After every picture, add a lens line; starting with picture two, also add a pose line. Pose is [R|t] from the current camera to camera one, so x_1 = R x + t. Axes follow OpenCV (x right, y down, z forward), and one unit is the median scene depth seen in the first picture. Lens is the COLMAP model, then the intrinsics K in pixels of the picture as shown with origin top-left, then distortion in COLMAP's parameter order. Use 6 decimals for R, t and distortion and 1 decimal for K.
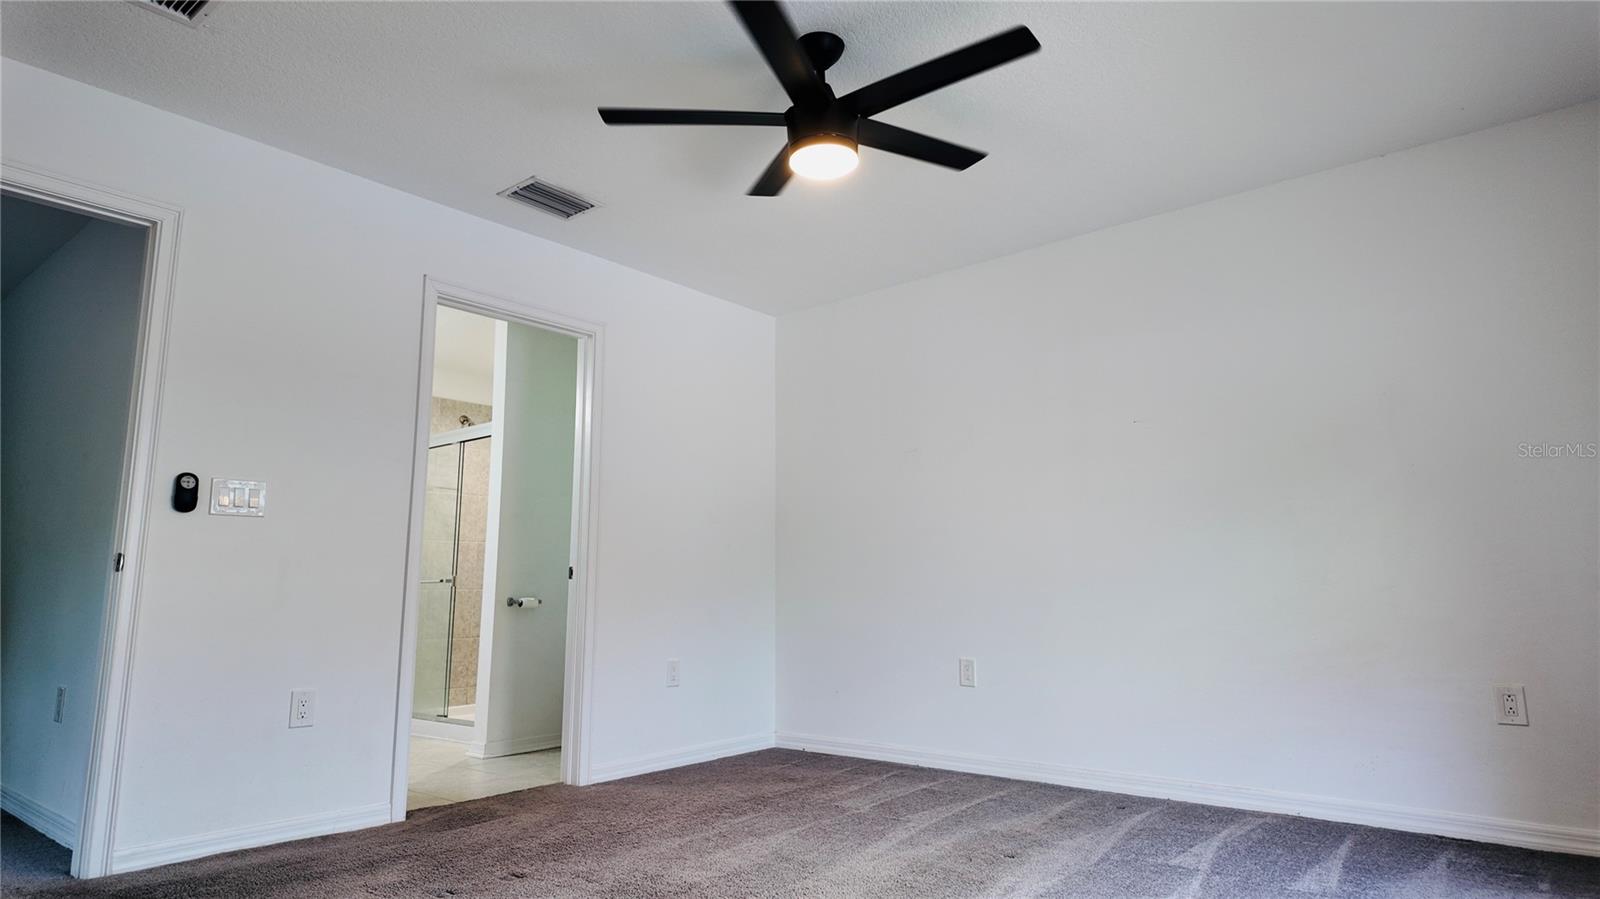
lens RADIAL K [[929.0, 0, 801.3], [0, 929.0, 452.3], [0, 0, 1]] dist [0.030753, -0.028073]
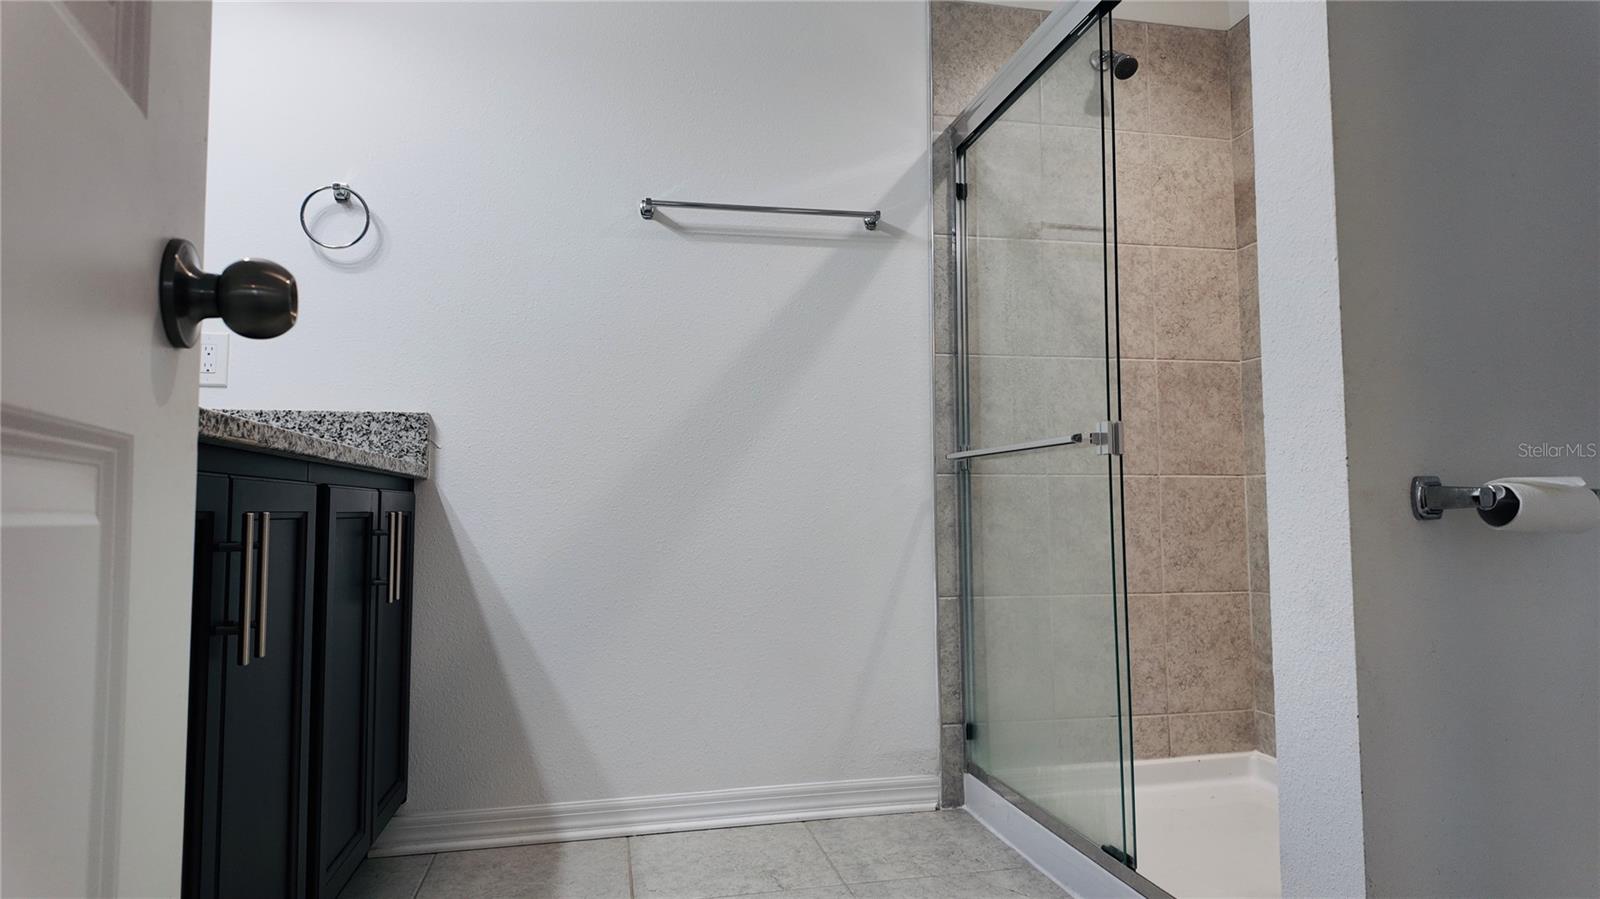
lens RADIAL K [[929.0, 0, 799.9], [0, 929.0, 450.6], [0, 0, 1]] dist [0.030753, -0.028073]
pose [[0.786310, -0.045034, -0.616188, -0.231393], [0.105003, 0.992571, 0.061451, 0.098604], [0.608843, -0.113021, 0.785198, 0.606435]]
